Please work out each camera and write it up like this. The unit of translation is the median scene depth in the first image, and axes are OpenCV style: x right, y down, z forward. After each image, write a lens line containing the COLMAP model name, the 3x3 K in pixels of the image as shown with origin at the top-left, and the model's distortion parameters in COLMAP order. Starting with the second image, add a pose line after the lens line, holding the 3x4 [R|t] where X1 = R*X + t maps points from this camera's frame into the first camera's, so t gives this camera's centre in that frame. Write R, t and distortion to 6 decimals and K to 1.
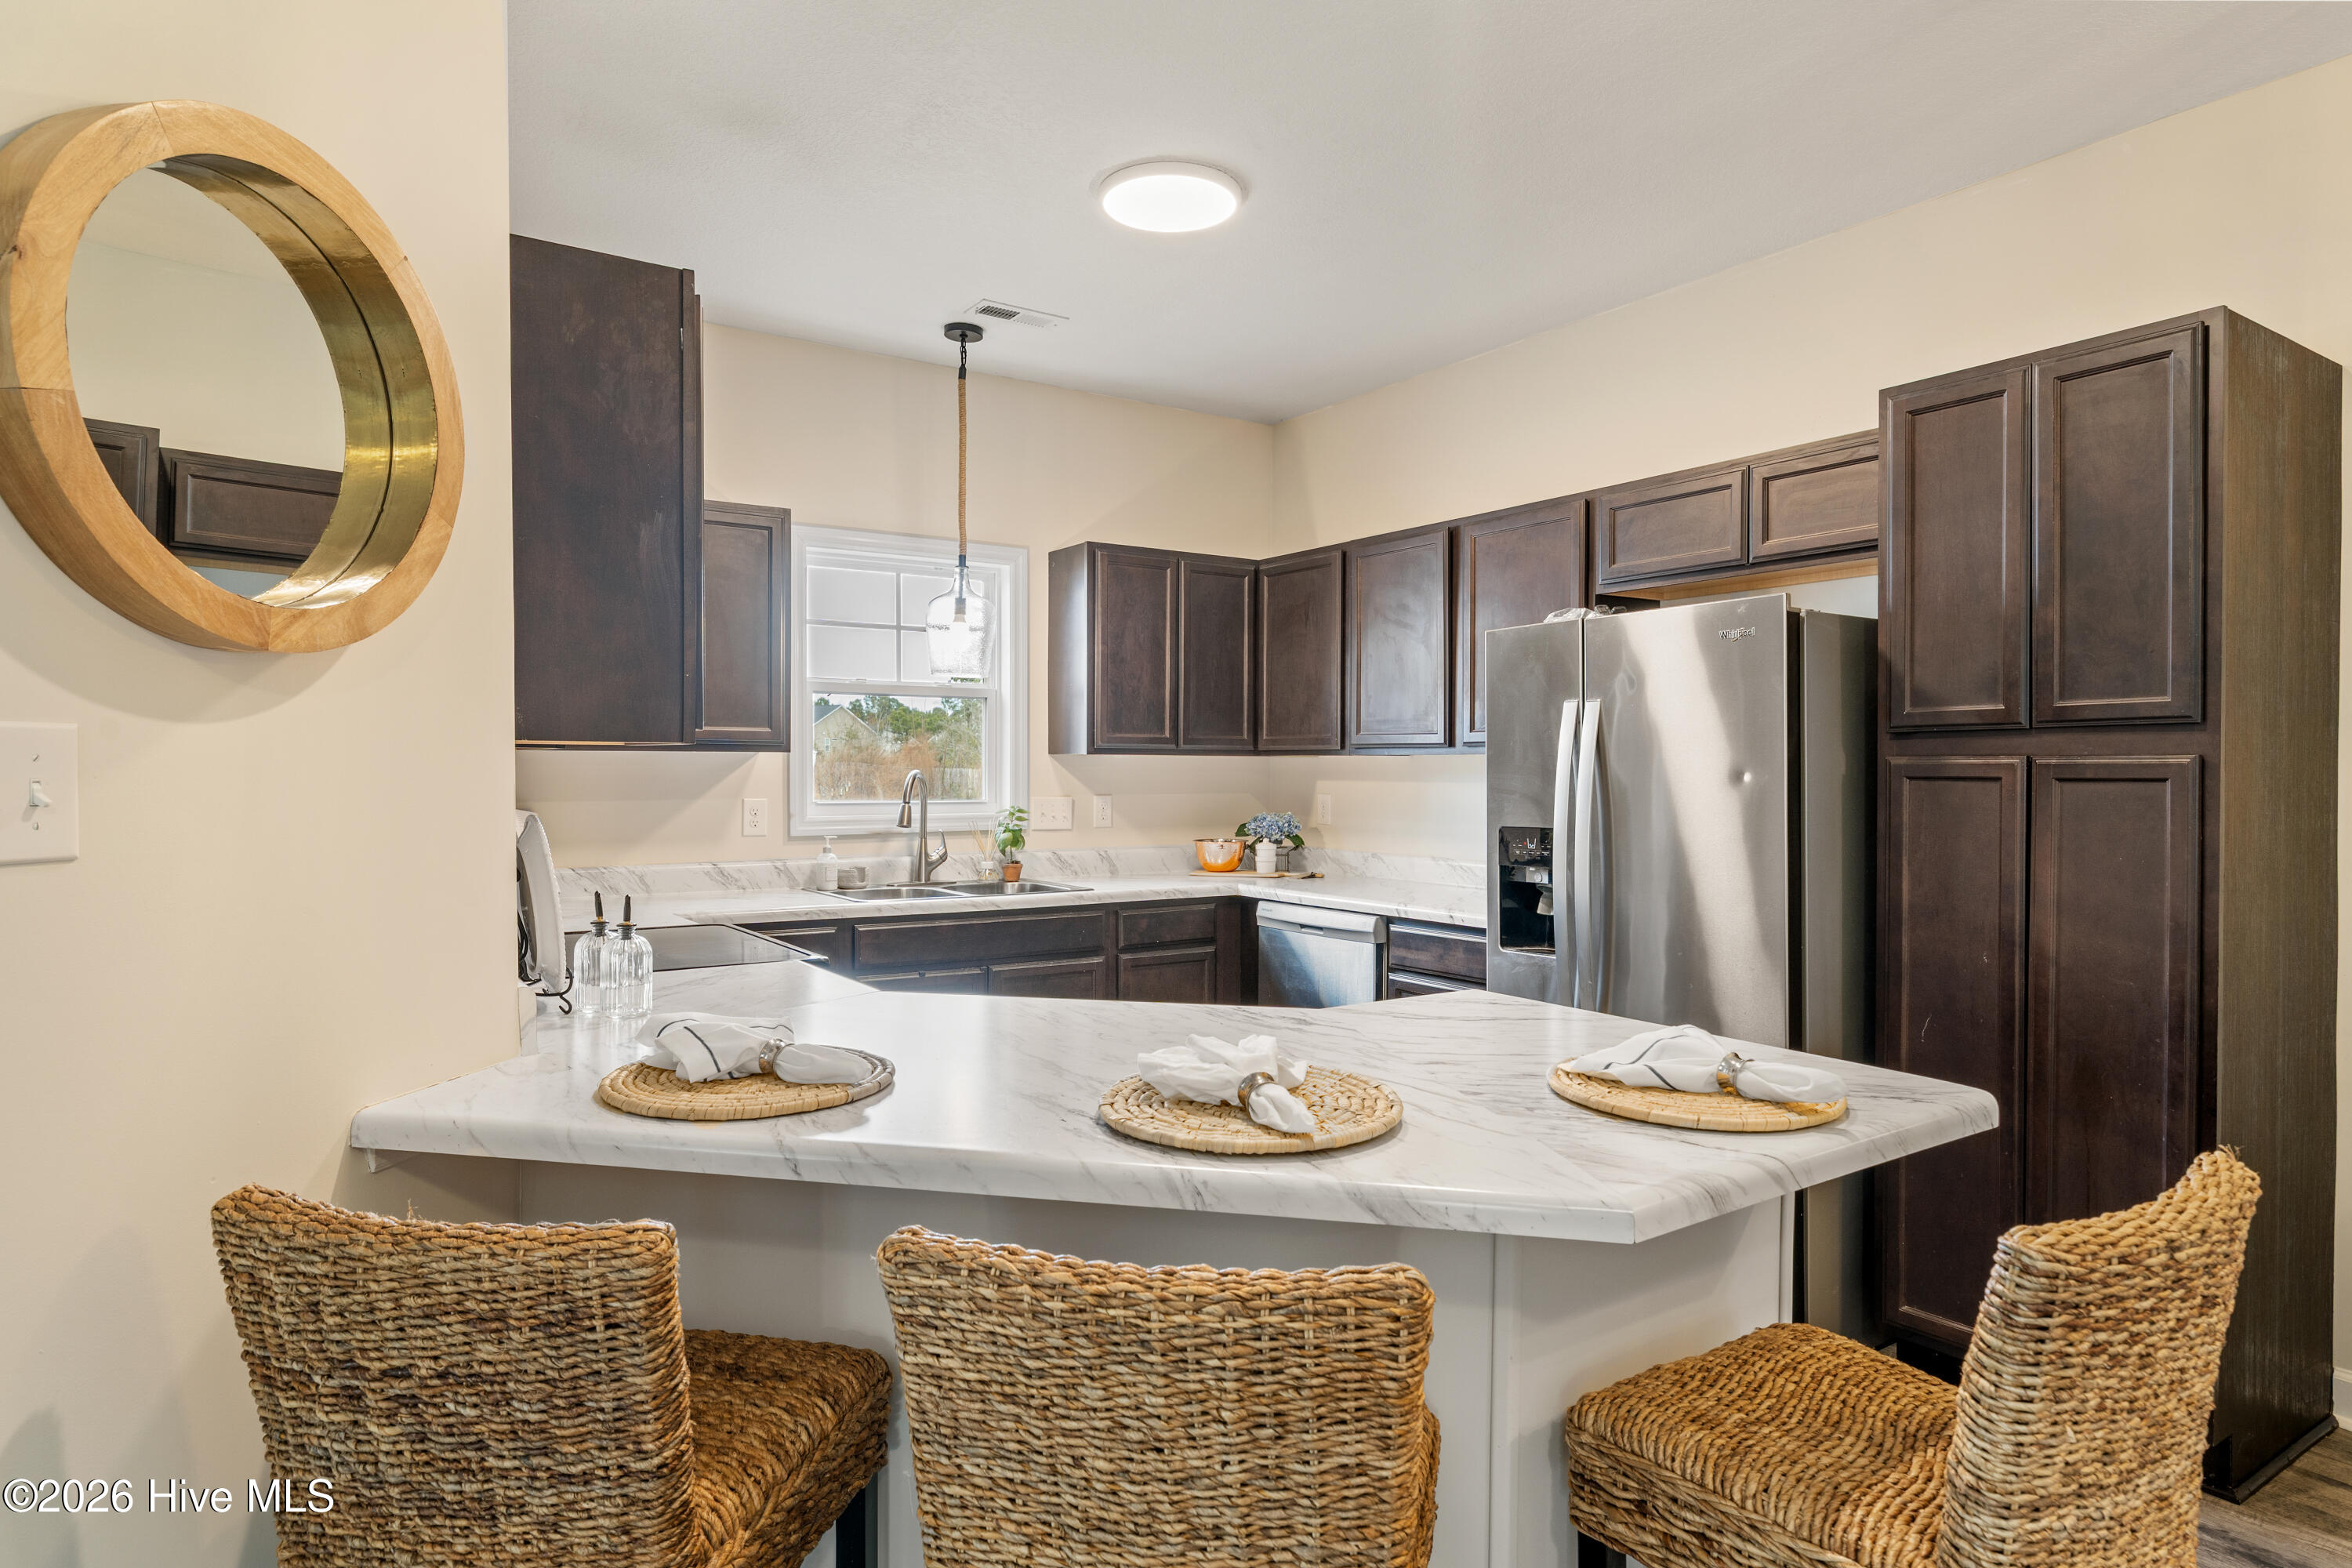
lens RADIAL K [[1351.2, 0, 1196.3], [0, 1351.2, 792.0], [0, 0, 1]] dist [-0.003302, 0.000286]
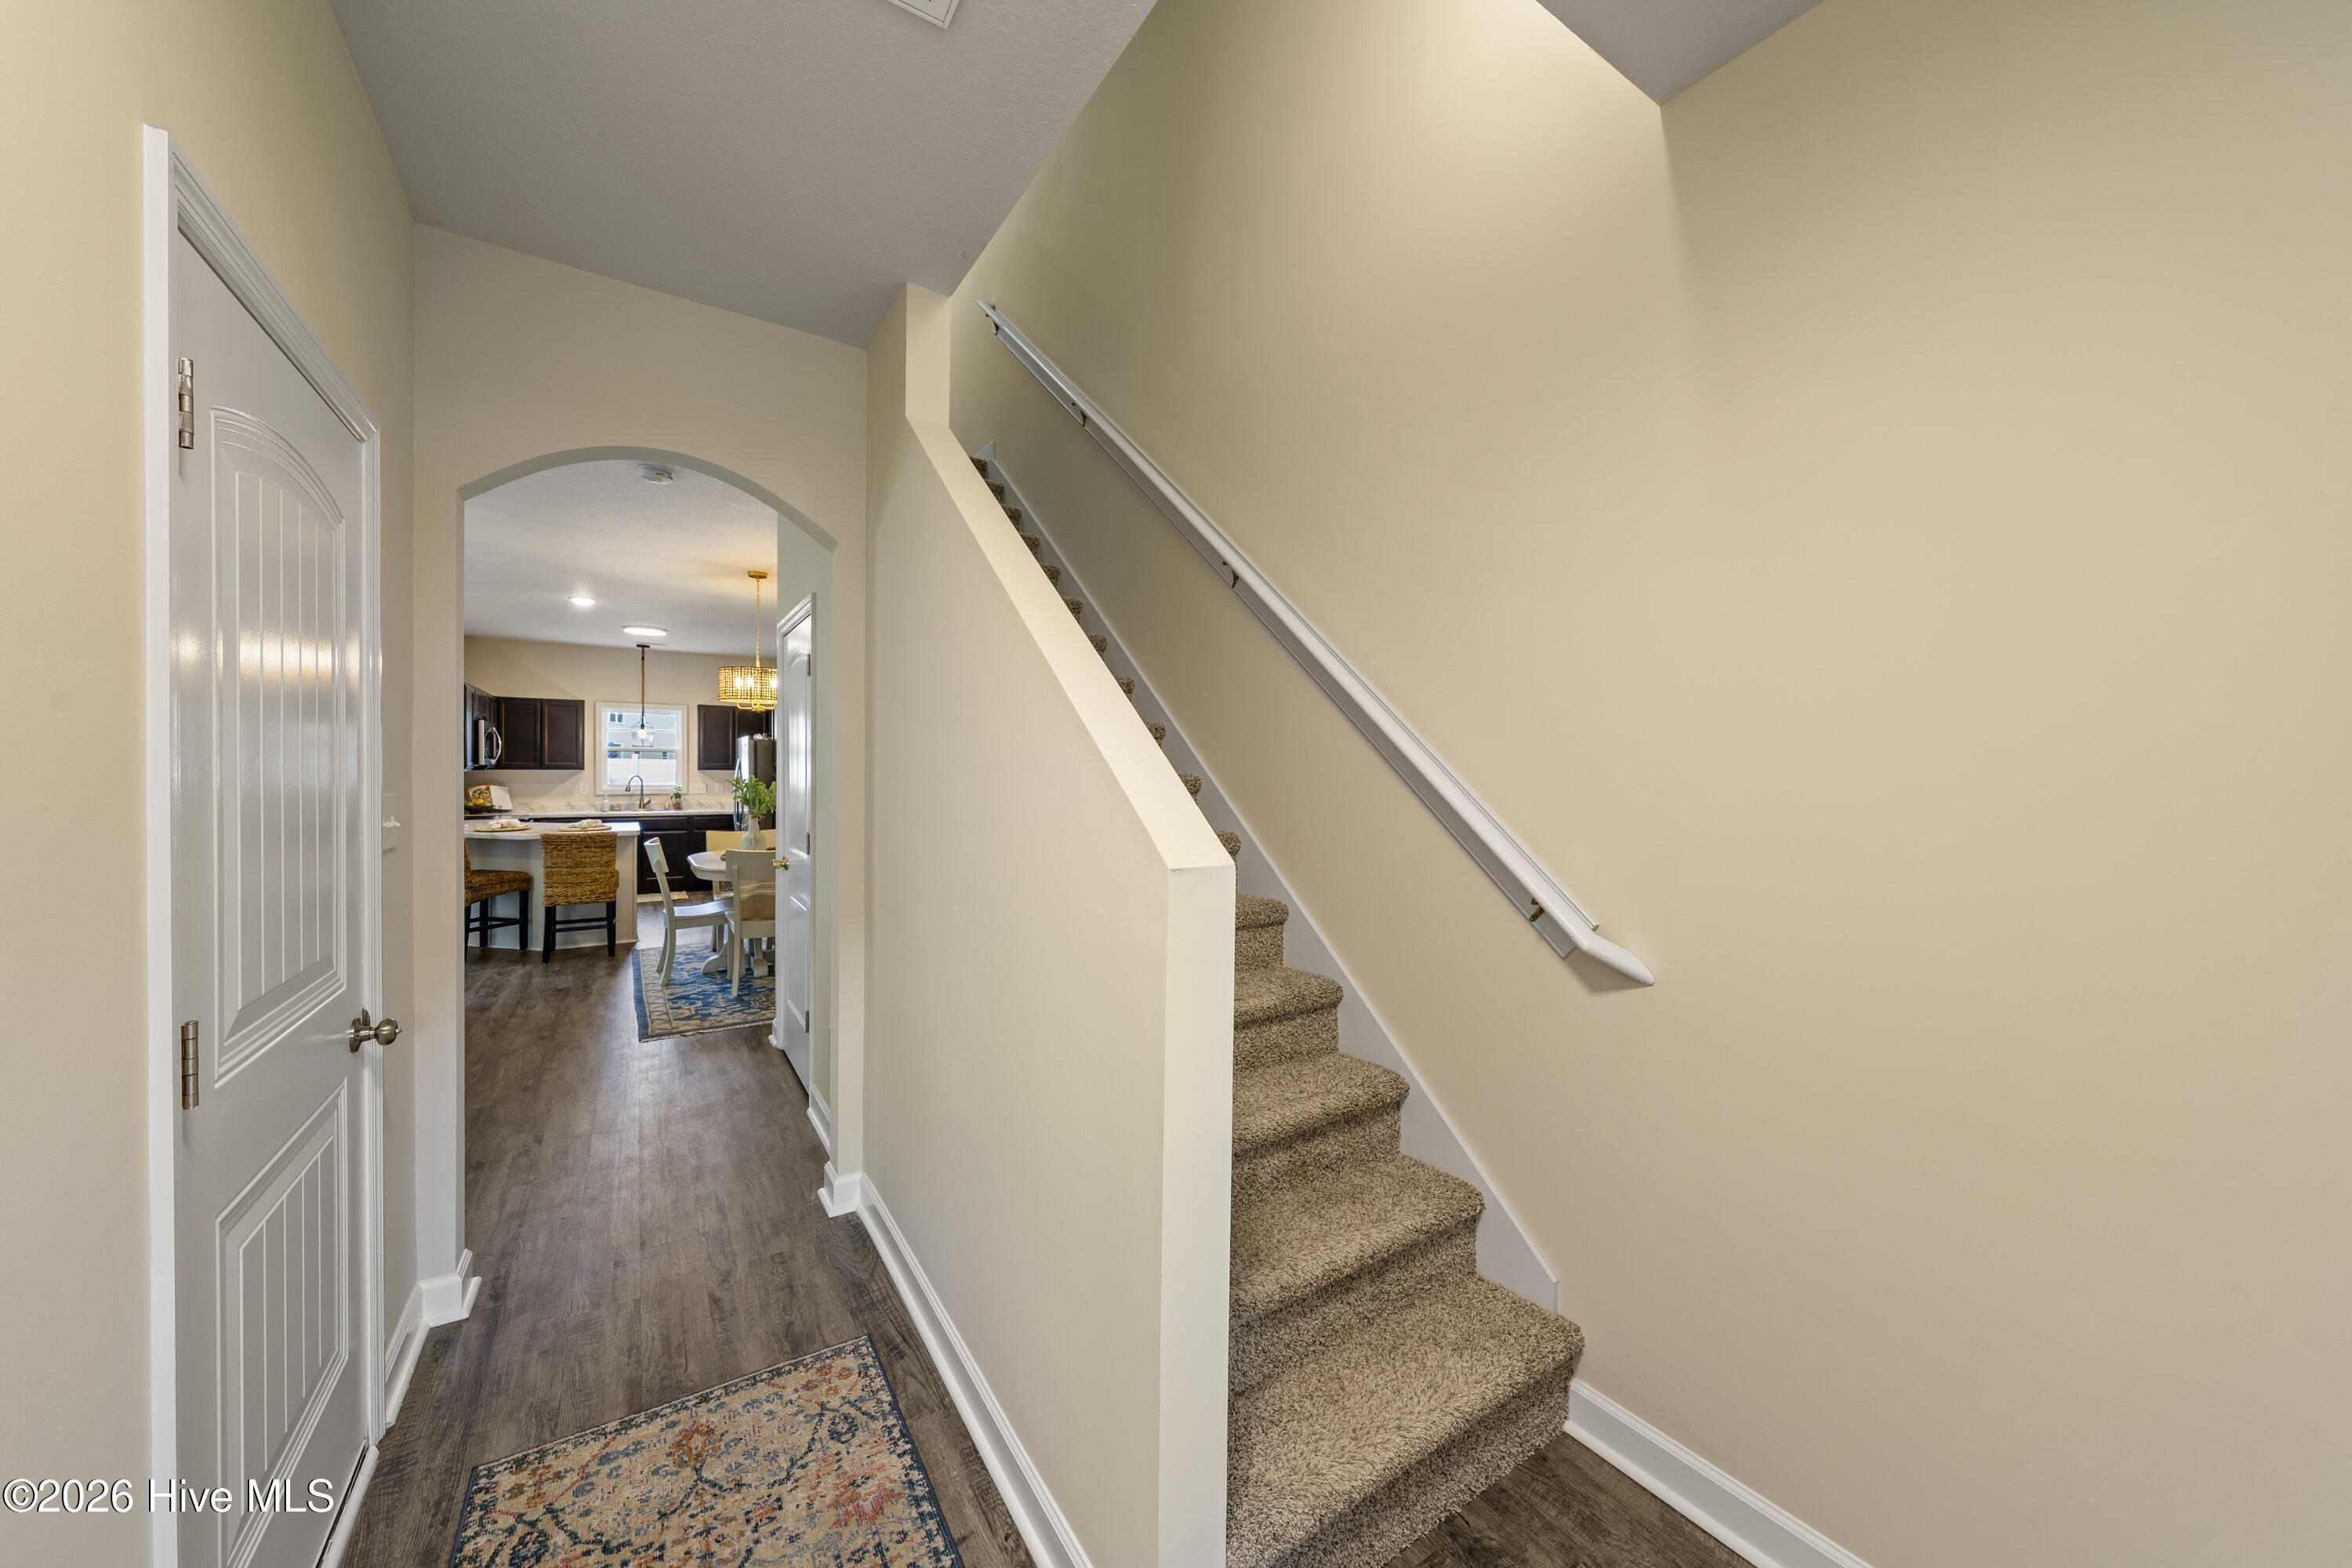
lens RADIAL K [[801.4, 0, 1161.0], [0, 801.4, 782.3], [0, 0, 1]] dist [-0.002462, -0.000163]
pose [[0.999985, 0.001473, -0.005331, 1.095317], [-0.001489, 0.999994, -0.003046, 0.005660], [0.005326, 0.003054, 0.999981, -0.962404]]
